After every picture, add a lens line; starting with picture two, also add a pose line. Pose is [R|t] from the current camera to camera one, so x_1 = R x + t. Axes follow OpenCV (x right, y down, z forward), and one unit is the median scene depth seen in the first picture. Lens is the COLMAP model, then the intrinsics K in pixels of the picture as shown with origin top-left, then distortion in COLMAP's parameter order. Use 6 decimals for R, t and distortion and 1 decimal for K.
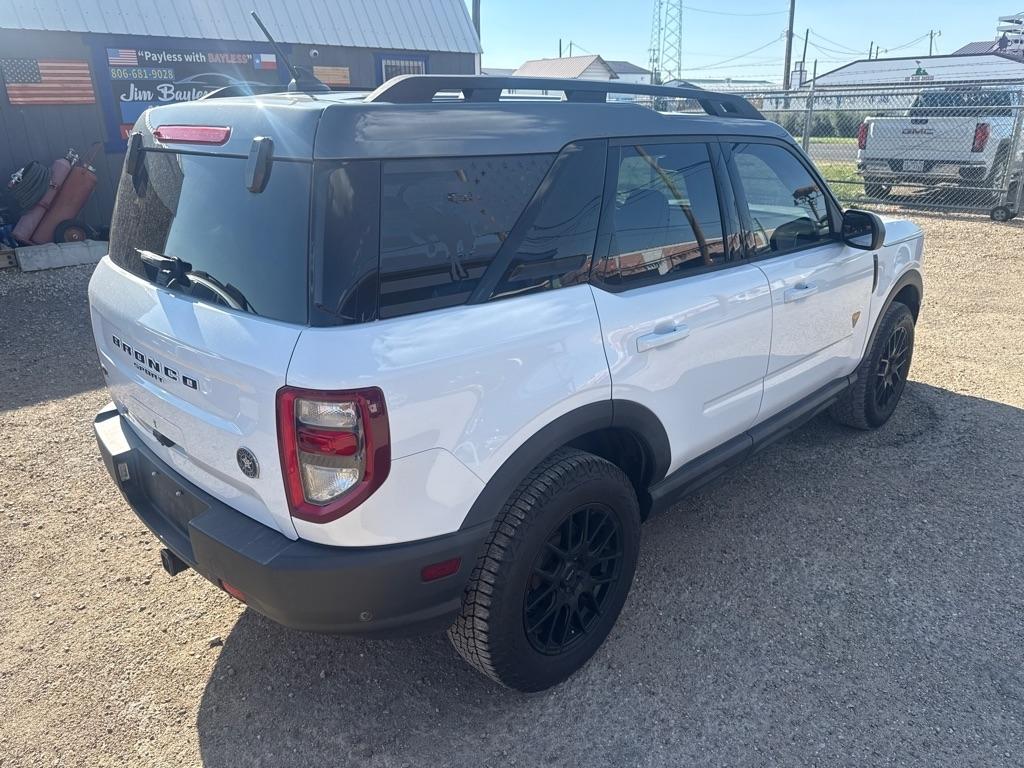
lens RADIAL K [[736.0, 0, 512.0], [0, 736.0, 384.0], [0, 0, 1]] dist [0.002152, -0.005208]
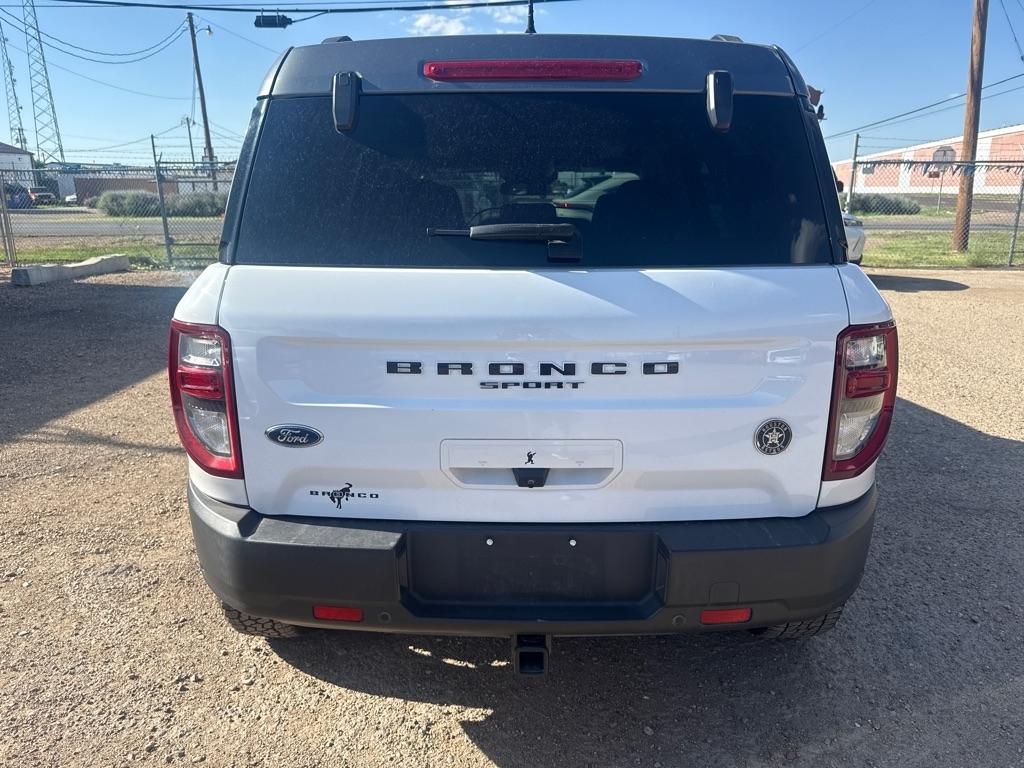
lens RADIAL K [[736.0, 0, 512.0], [0, 736.0, 384.0], [0, 0, 1]] dist [0.002152, -0.005208]
pose [[0.722026, -0.165646, 0.671744, -0.805248], [0.238280, 0.971054, -0.016663, -0.007749], [-0.649540, 0.172095, 0.740596, 0.392393]]
